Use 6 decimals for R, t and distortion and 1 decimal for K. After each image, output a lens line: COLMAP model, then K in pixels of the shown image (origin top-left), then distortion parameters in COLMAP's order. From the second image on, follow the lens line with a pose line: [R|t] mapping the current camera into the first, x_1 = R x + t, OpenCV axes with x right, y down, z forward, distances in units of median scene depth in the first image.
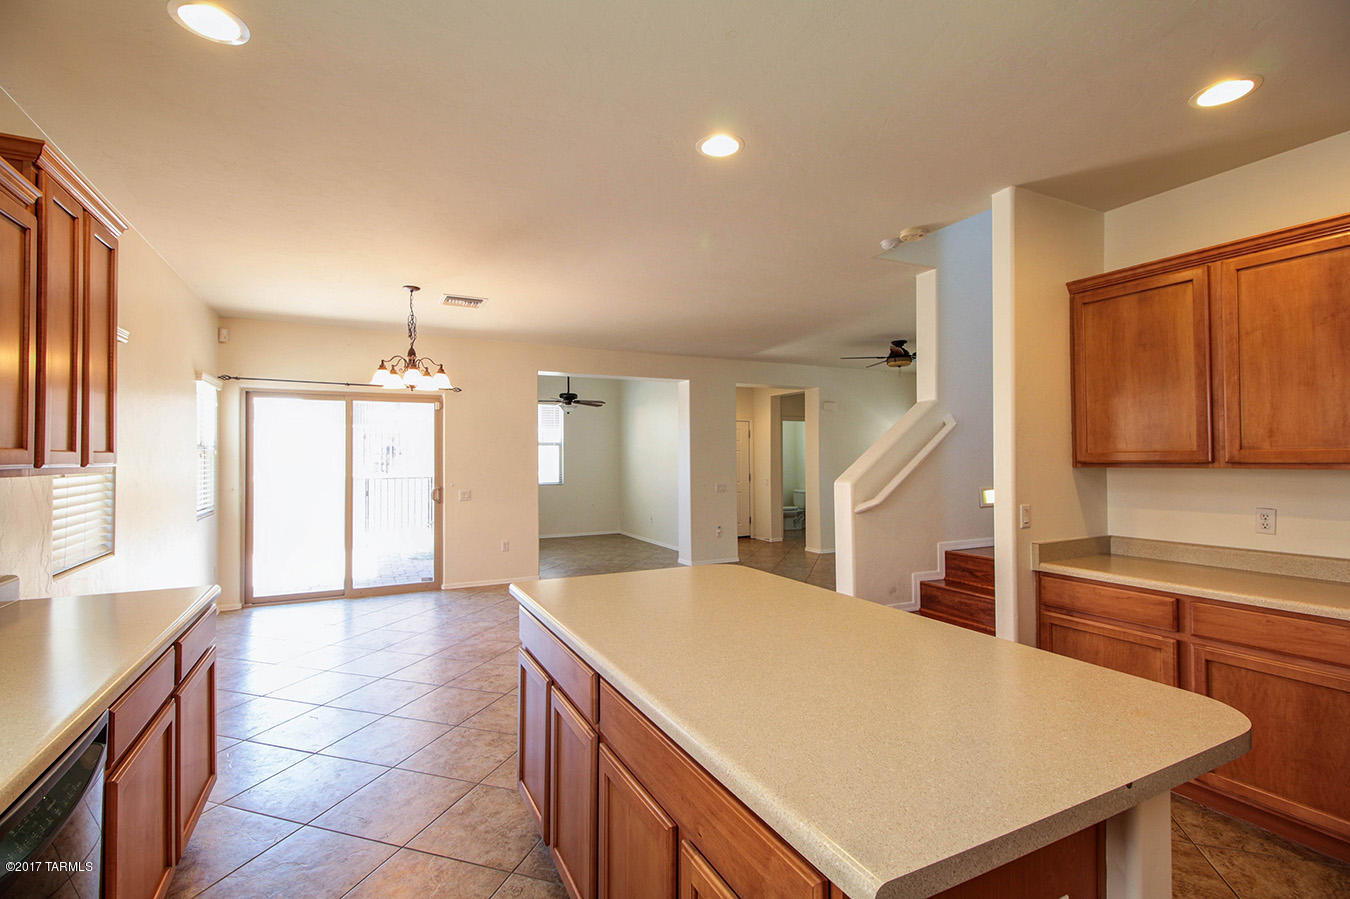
lens RADIAL K [[619.6, 0, 669.3], [0, 619.6, 443.9], [0, 0, 1]] dist [0.024693, -0.012686]
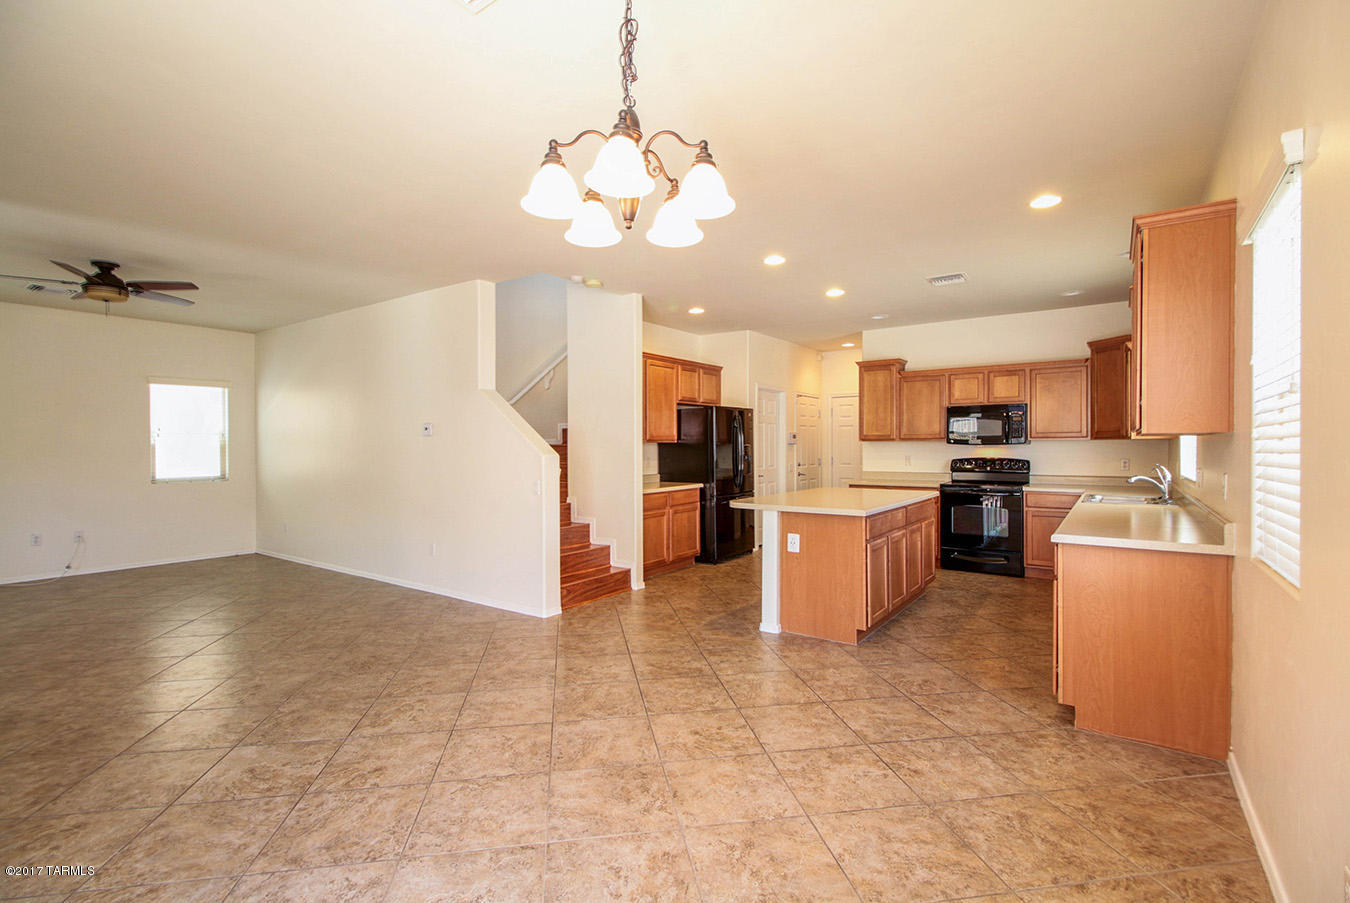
lens RADIAL K [[619.6, 0, 669.3], [0, 619.6, 445.9], [0, 0, 1]] dist [0.024693, -0.012686]
pose [[-0.463535, 0.005450, 0.886062, -0.788555], [-0.012687, 0.999838, -0.012787, 0.049812], [-0.885988, -0.017168, -0.463391, 1.207643]]
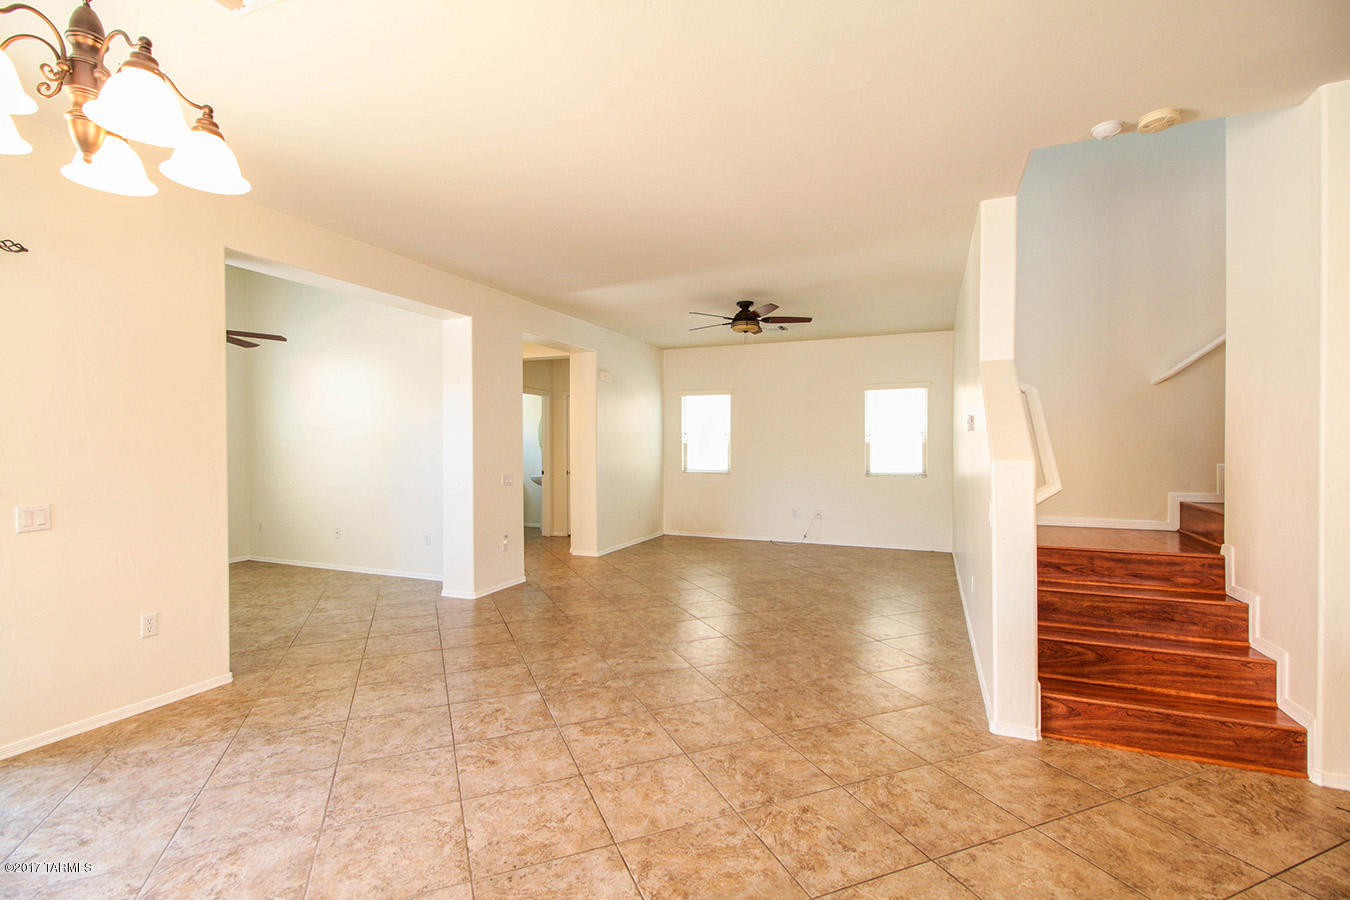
lens RADIAL K [[619.6, 0, 669.3], [0, 619.6, 444.4], [0, 0, 1]] dist [0.024693, -0.012686]
pose [[0.758296, 0.005196, 0.651889, -0.420674], [-0.017166, 0.999781, 0.011999, 0.036472], [-0.651684, -0.020289, 0.758219, 0.645635]]
